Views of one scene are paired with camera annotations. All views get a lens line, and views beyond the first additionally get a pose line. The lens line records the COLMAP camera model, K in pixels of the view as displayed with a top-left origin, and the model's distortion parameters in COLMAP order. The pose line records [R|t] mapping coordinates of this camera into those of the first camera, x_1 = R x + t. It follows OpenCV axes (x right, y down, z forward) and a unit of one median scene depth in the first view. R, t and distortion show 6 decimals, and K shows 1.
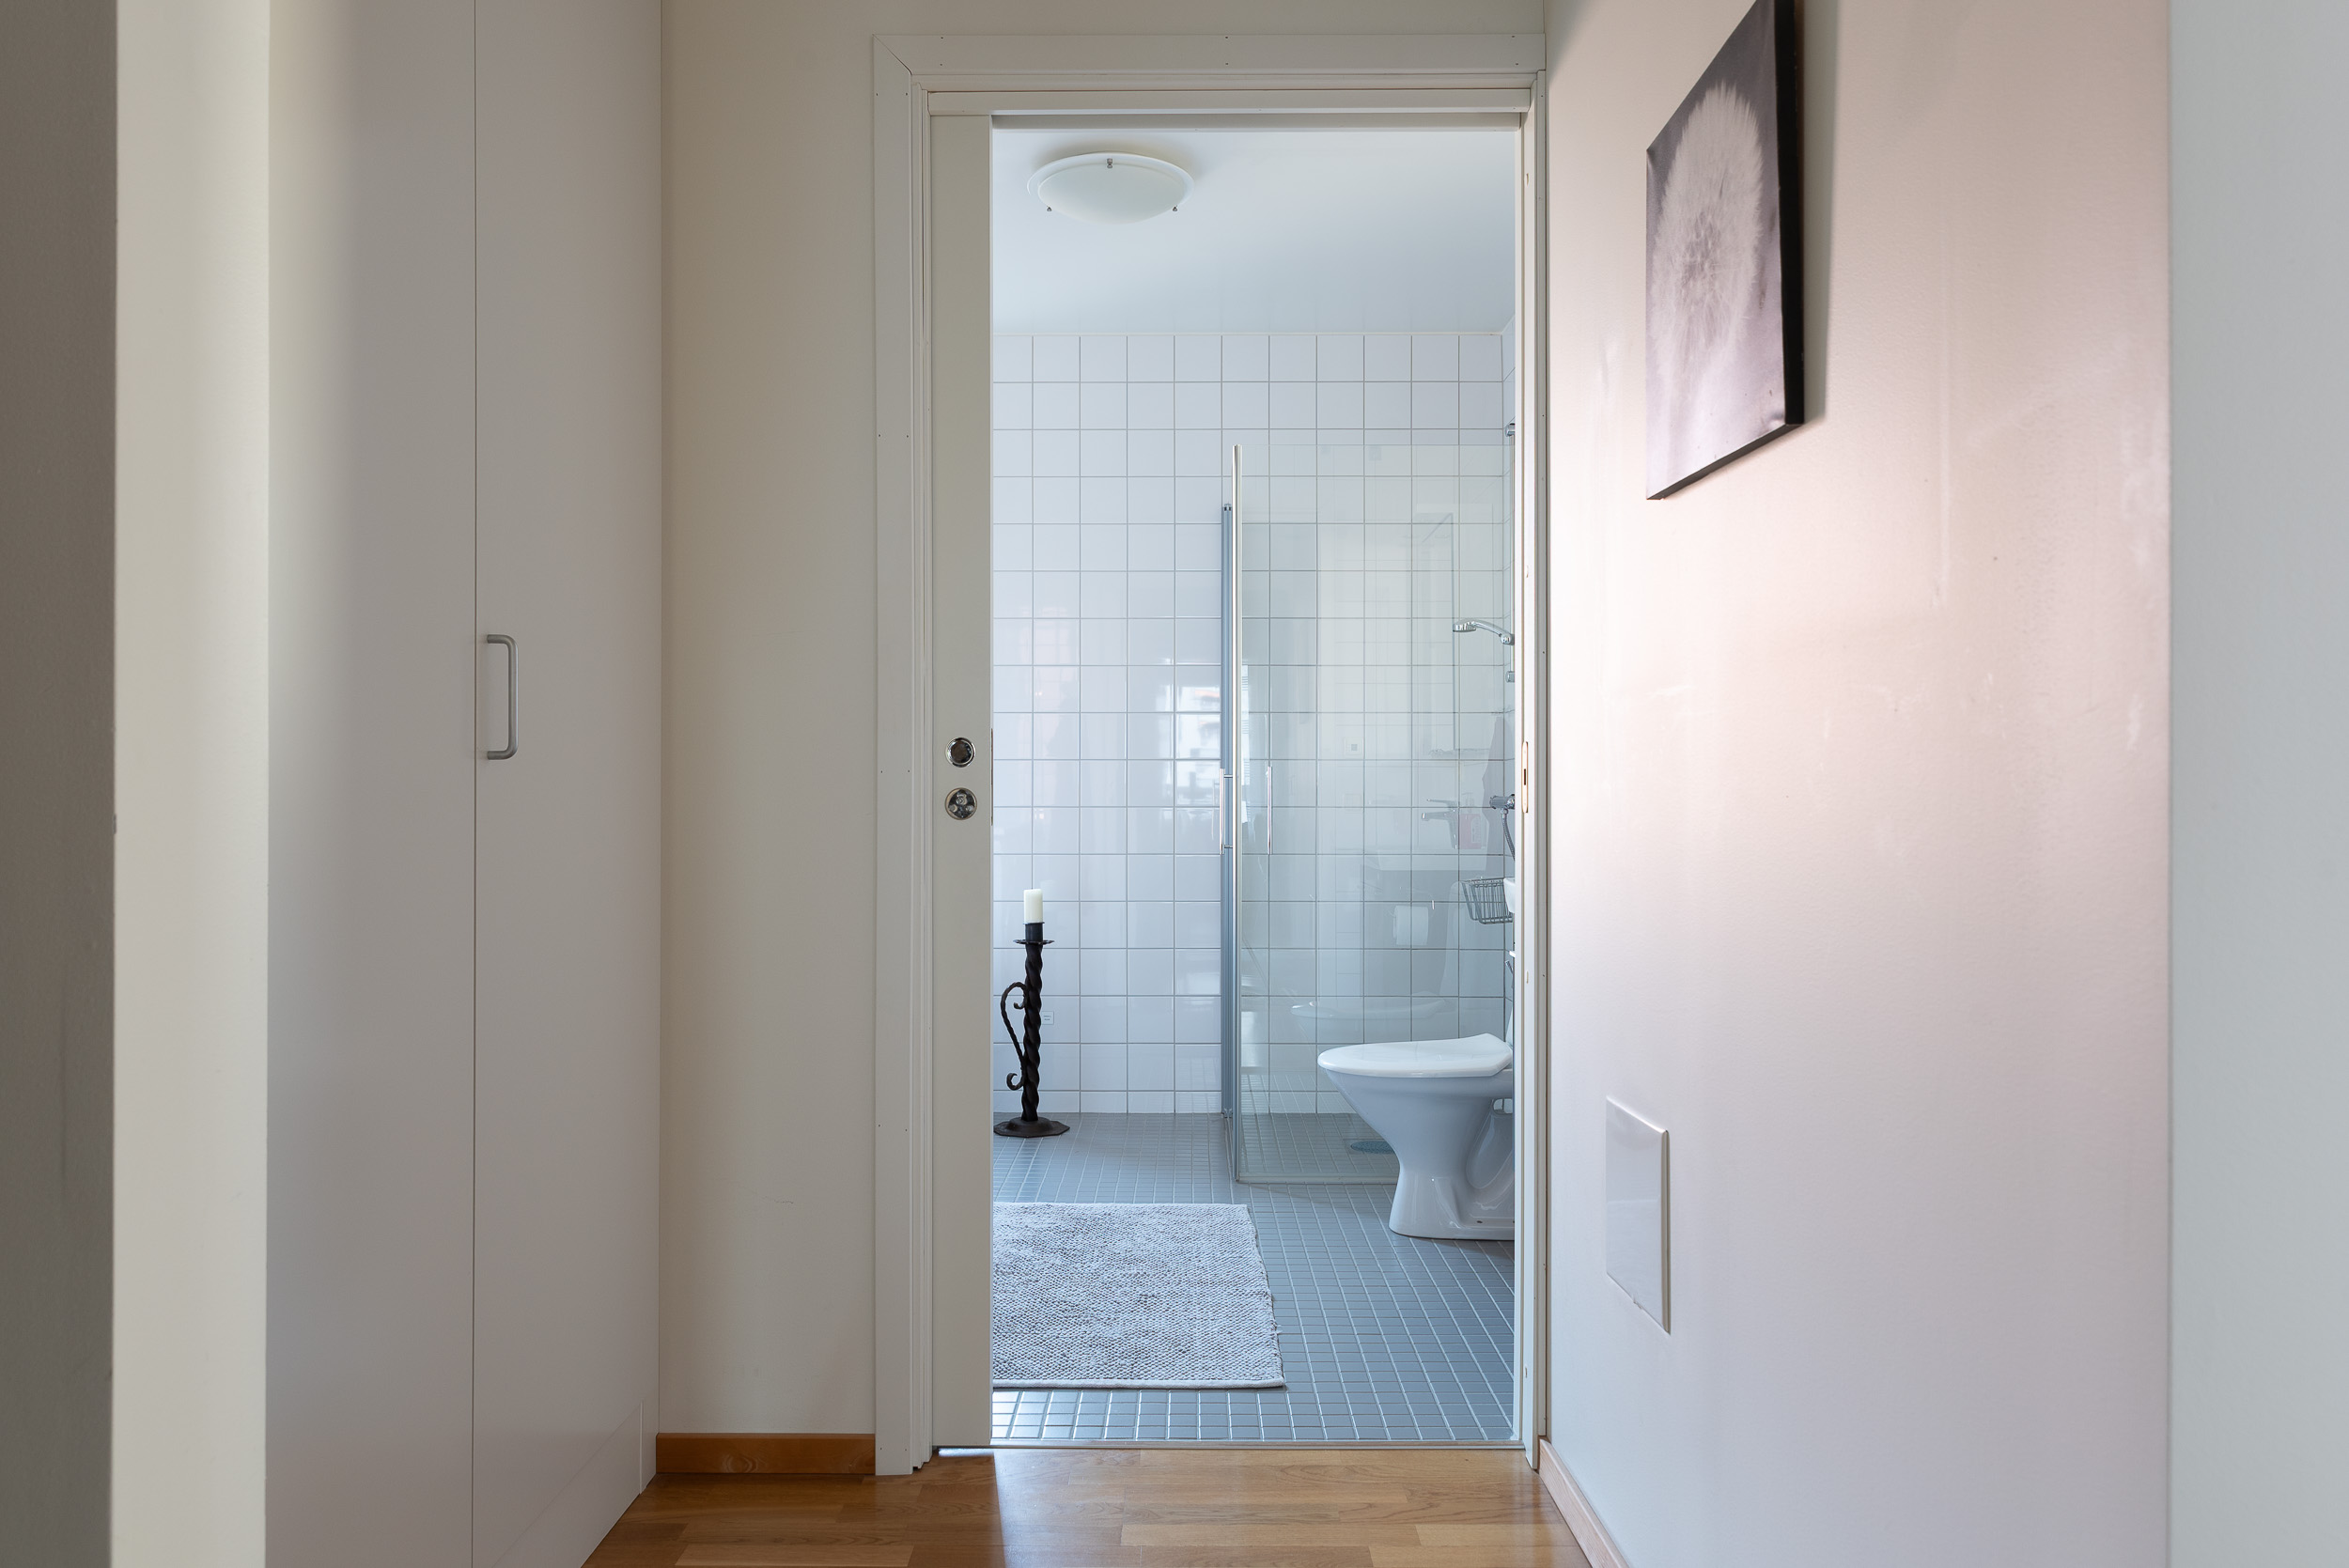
lens RADIAL K [[1603.4, 0, 1173.9], [0, 1603.4, 786.1], [0, 0, 1]] dist [0.011053, -0.001488]
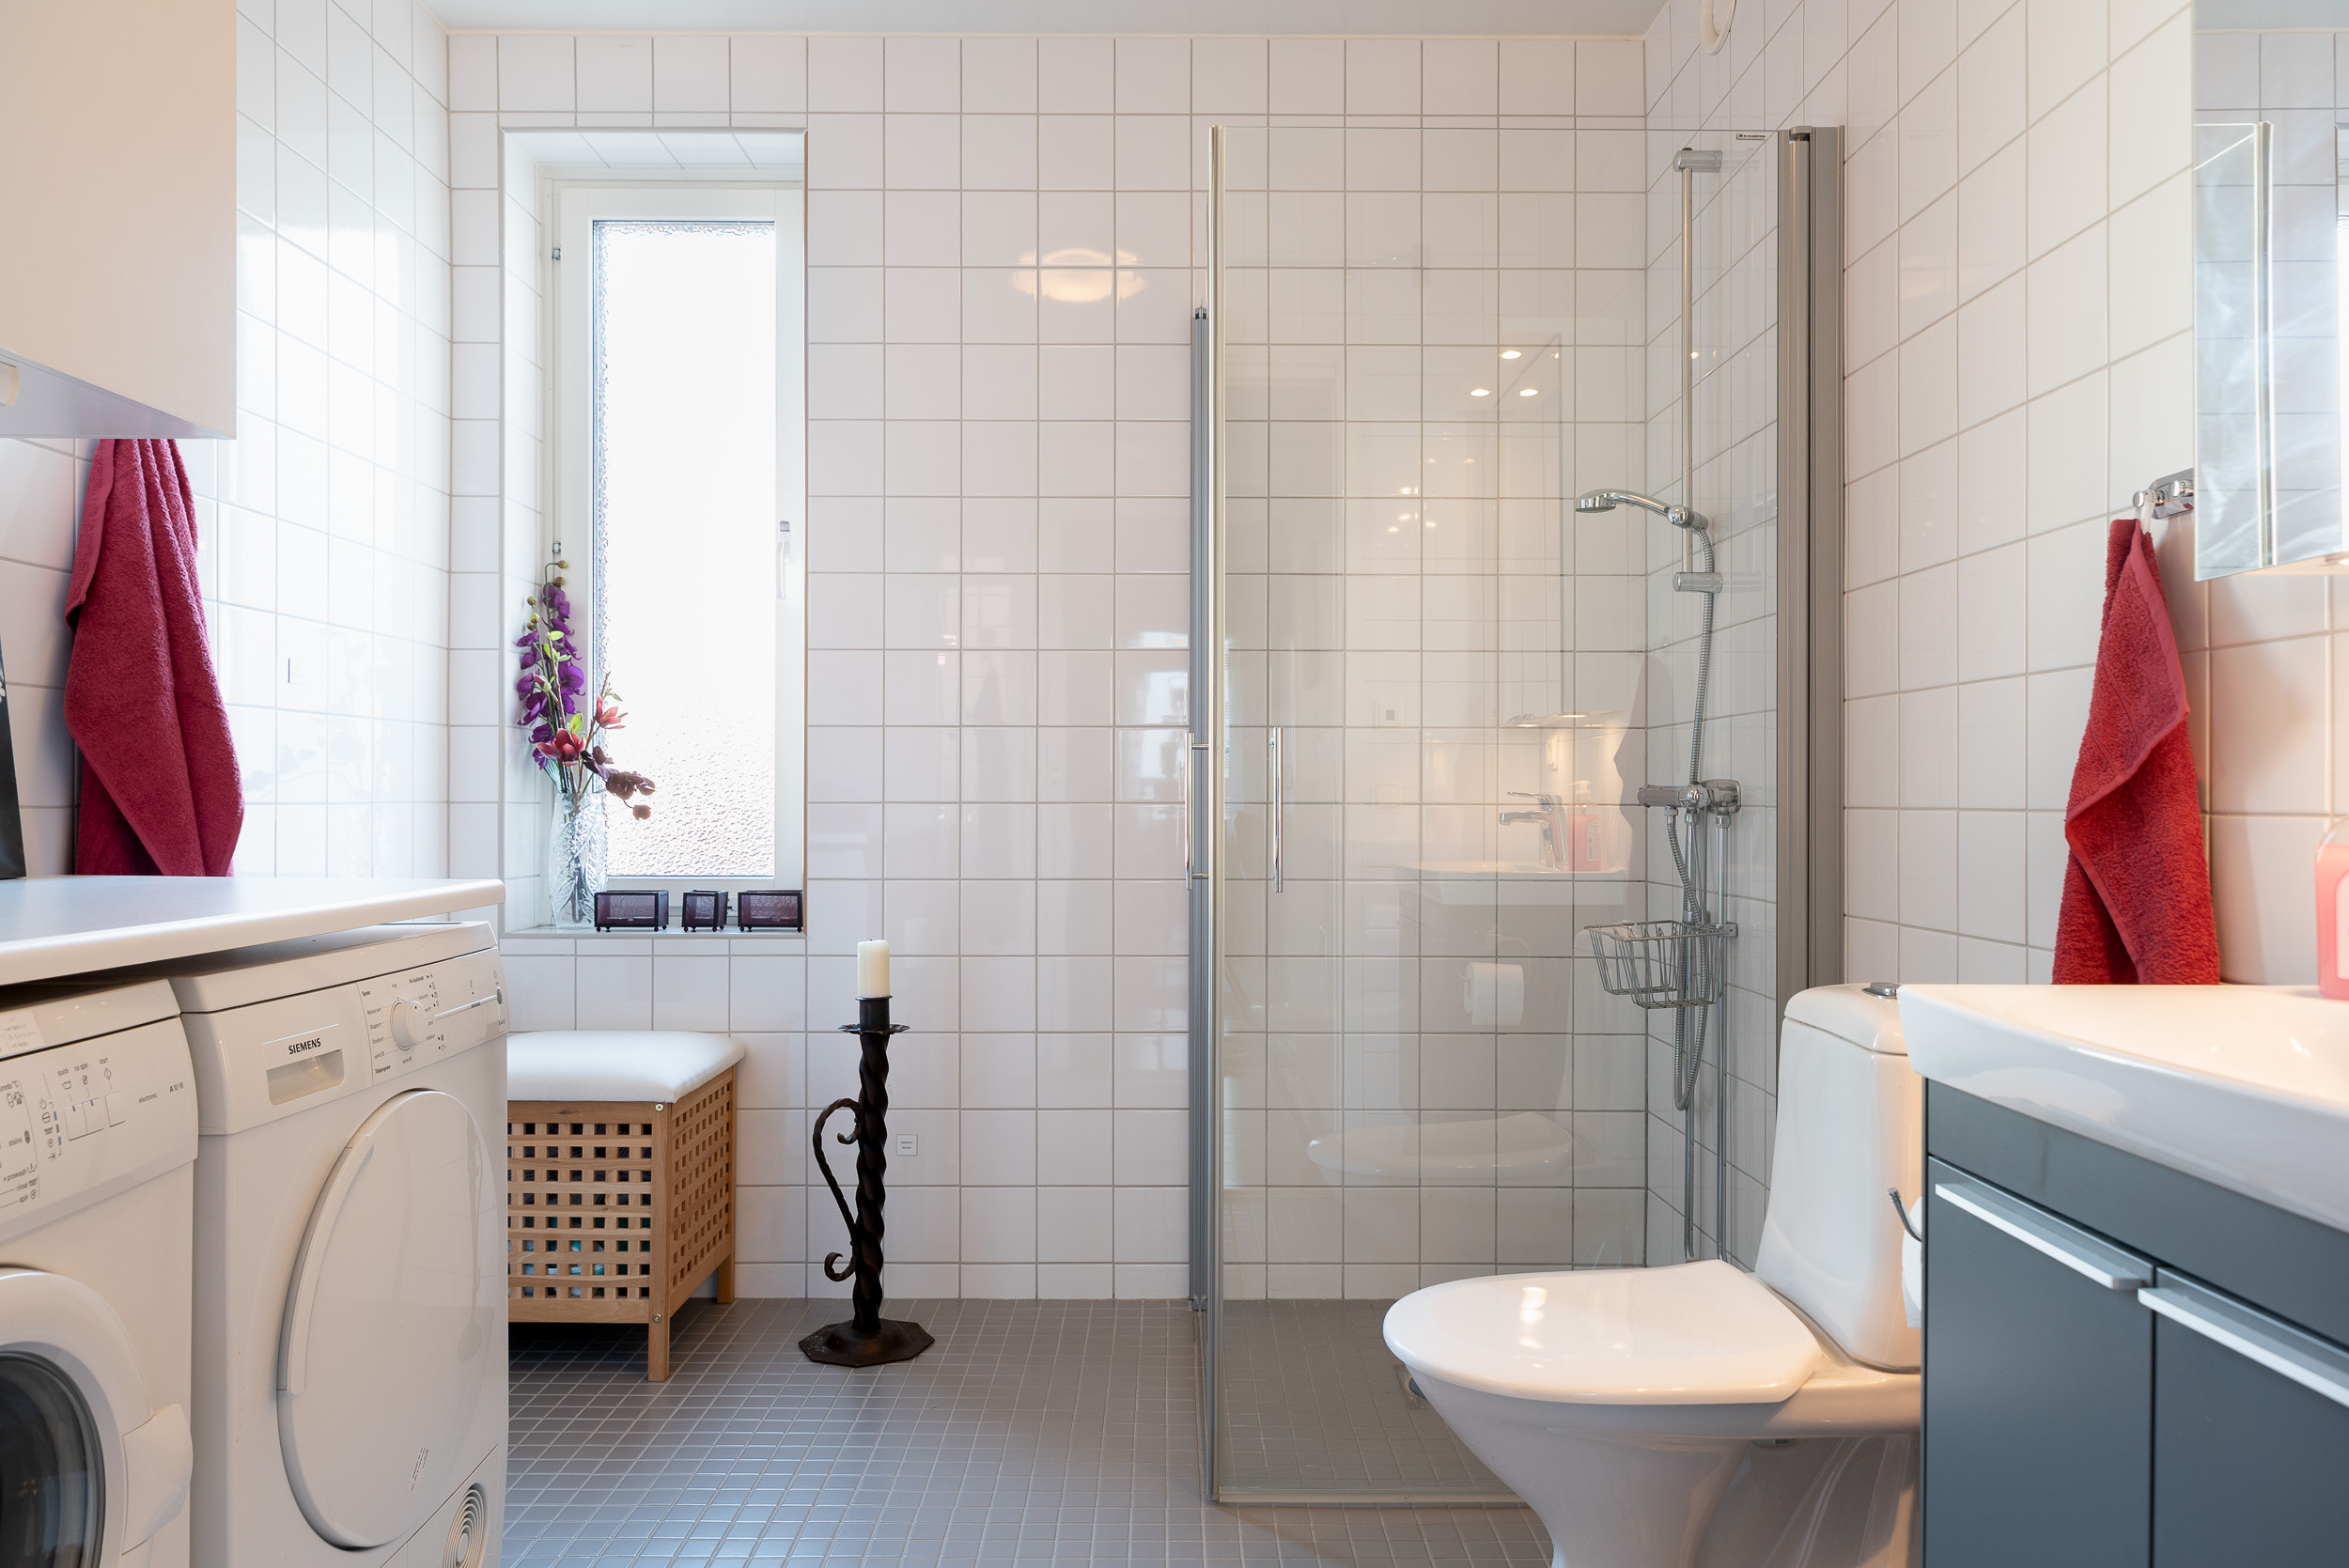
lens RADIAL K [[1558.8, 0, 1173.7], [0, 1558.8, 785.0], [0, 0, 1]] dist [0.002319, -0.000915]
pose [[0.999814, 0.001709, 0.019187, 0.012470], [-0.001752, 0.999996, 0.002253, 0.004986], [-0.019183, -0.002286, 0.999813, 0.419732]]
